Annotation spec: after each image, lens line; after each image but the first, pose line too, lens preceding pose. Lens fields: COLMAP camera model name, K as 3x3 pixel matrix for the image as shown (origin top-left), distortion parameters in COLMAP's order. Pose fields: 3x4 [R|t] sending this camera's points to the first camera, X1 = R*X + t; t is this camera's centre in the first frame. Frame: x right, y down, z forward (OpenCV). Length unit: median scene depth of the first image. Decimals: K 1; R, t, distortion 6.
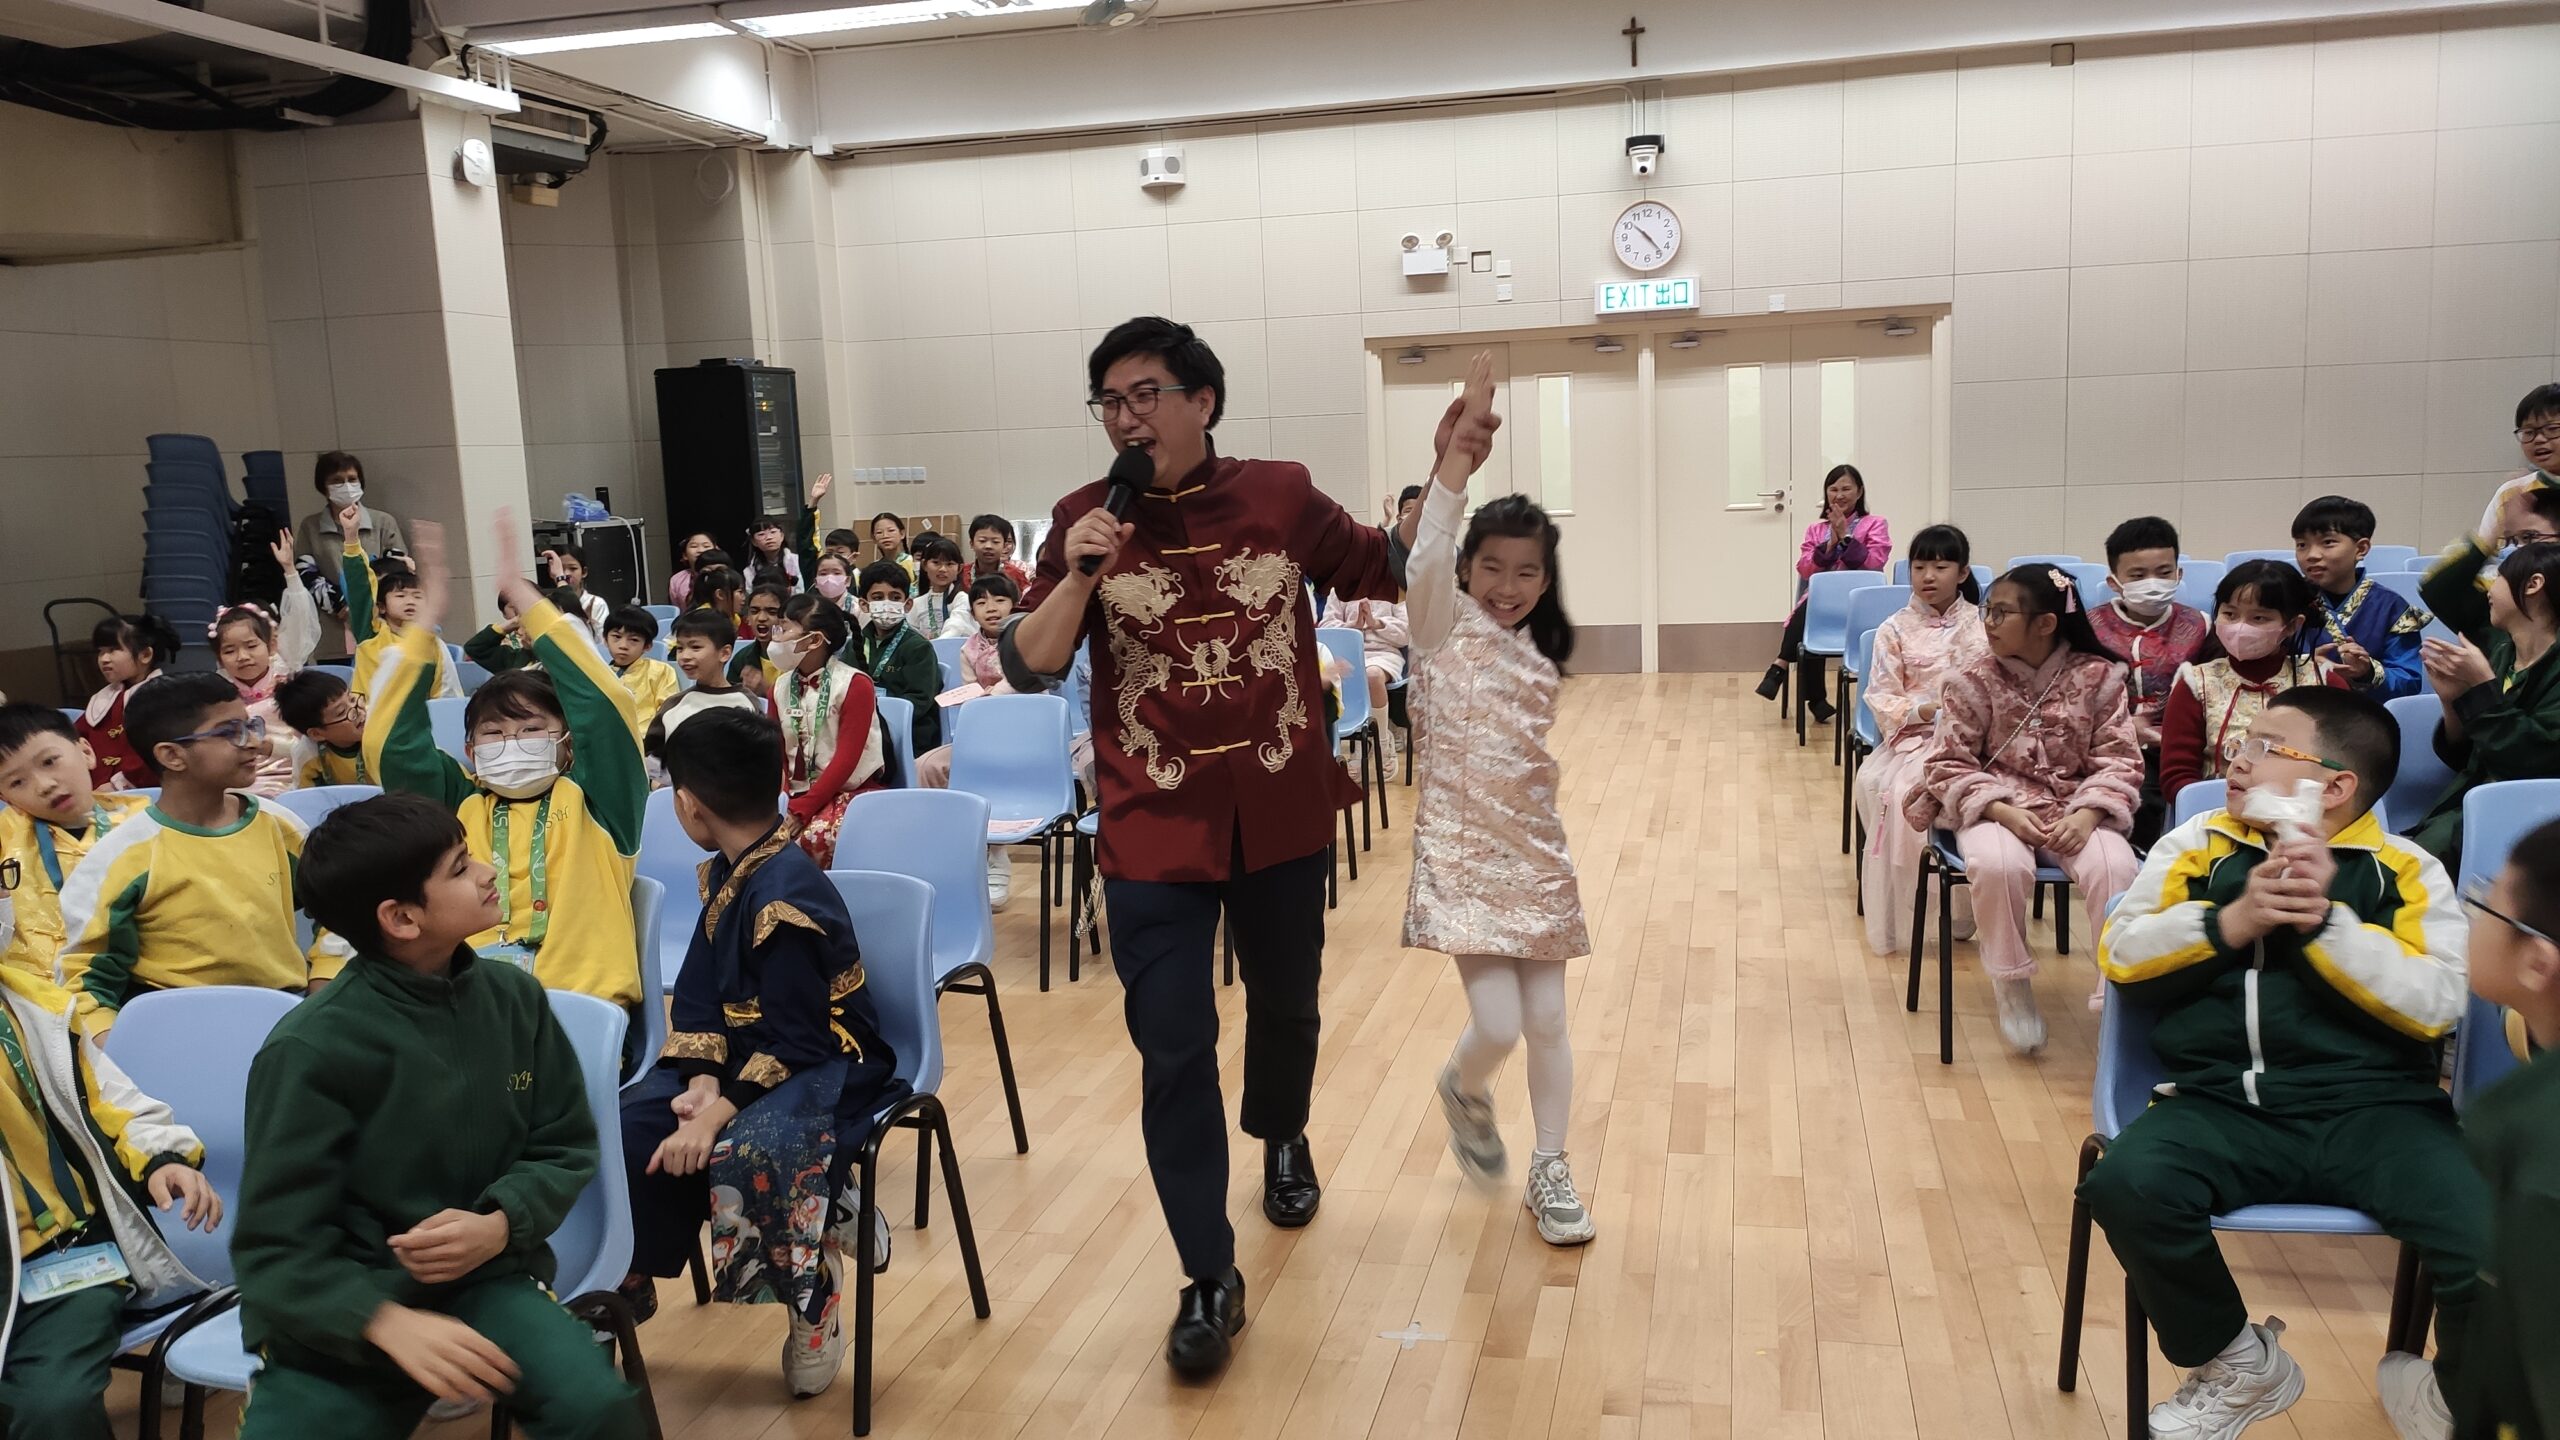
lens RADIAL K [[1920.8, 0, 1279.4], [0, 1920.8, 730.8], [0, 0, 1]] dist [0.084058, -0.118329]
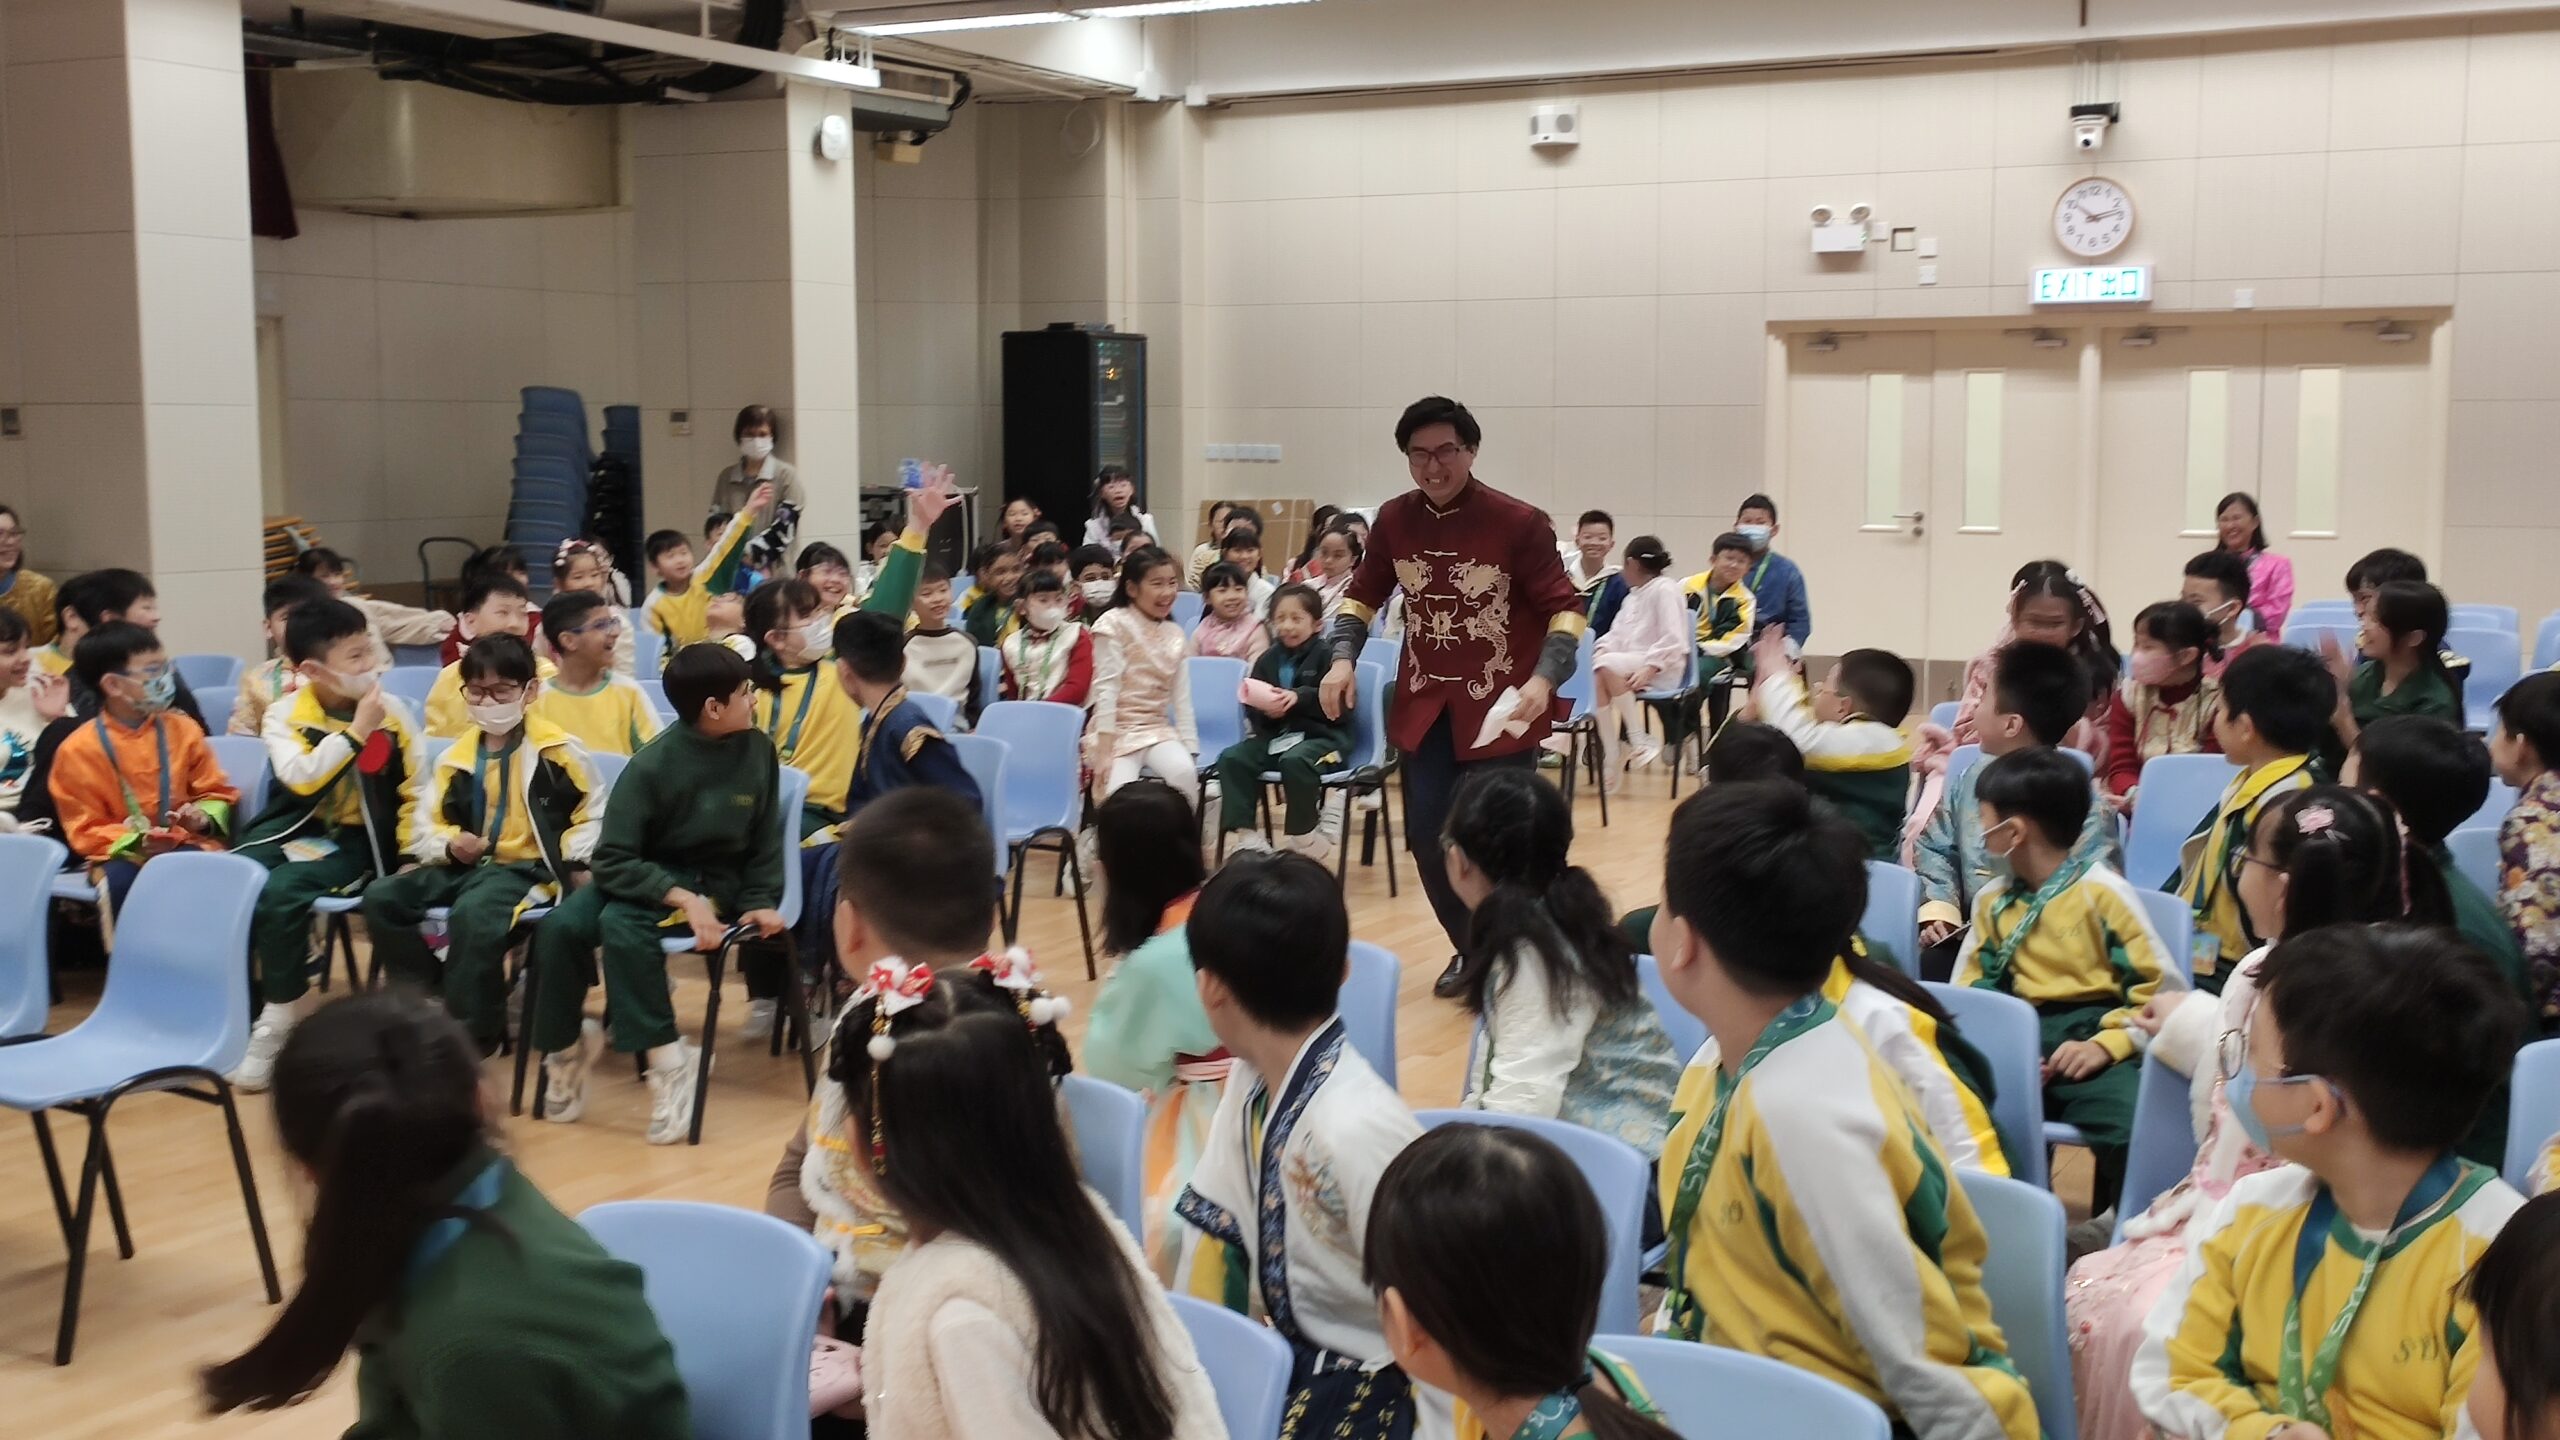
lens RADIAL K [[2814.3, 0, 1296.8], [0, 2814.3, 722.3], [0, 0, 1]] dist [0.060120, 0.000000]
pose [[0.970568, 0.066897, -0.231350, 0.155715], [-0.075201, 0.996796, -0.027253, 0.031965], [0.228786, 0.043848, 0.972489, -0.312447]]
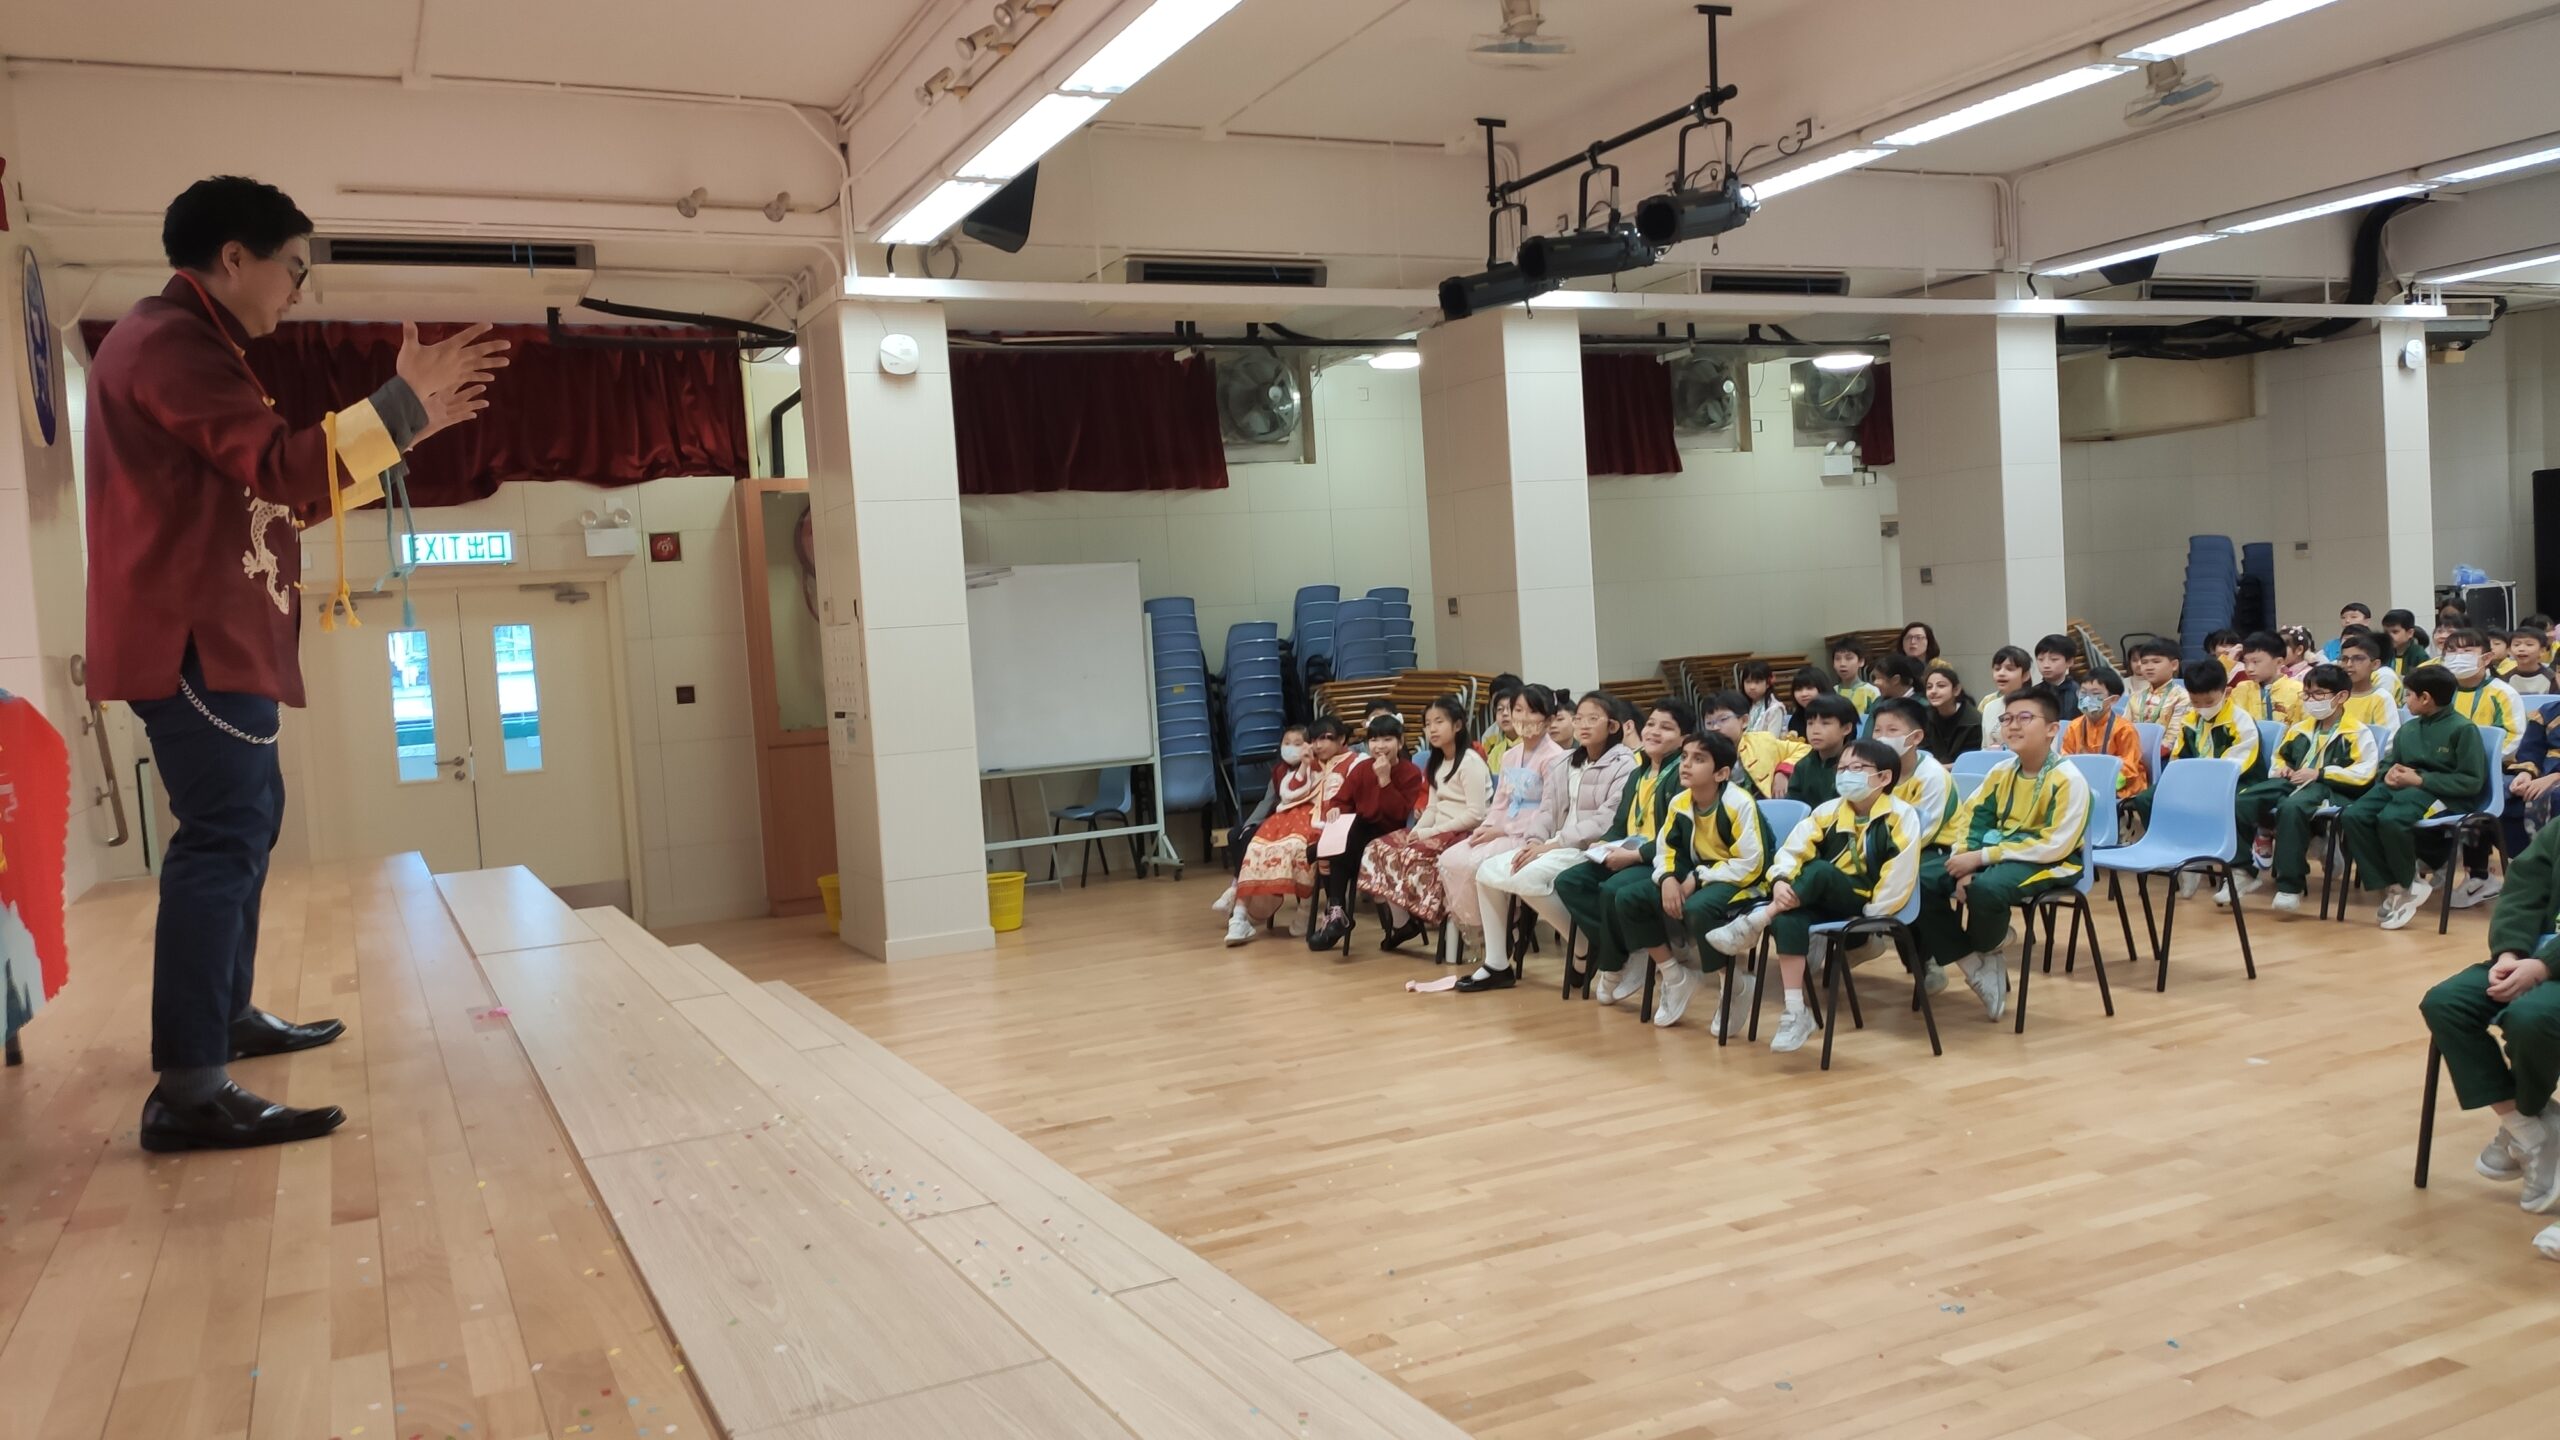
lens RADIAL K [[1920.8, 0, 1284.8], [0, 1920.8, 729.8], [0, 0, 1]] dist [0.084058, -0.118329]
pose [[0.640448, 0.038318, -0.767045, 0.175278], [-0.071758, 0.997371, -0.010091, 0.071874], [0.764642, 0.061504, 0.641514, -0.543879]]
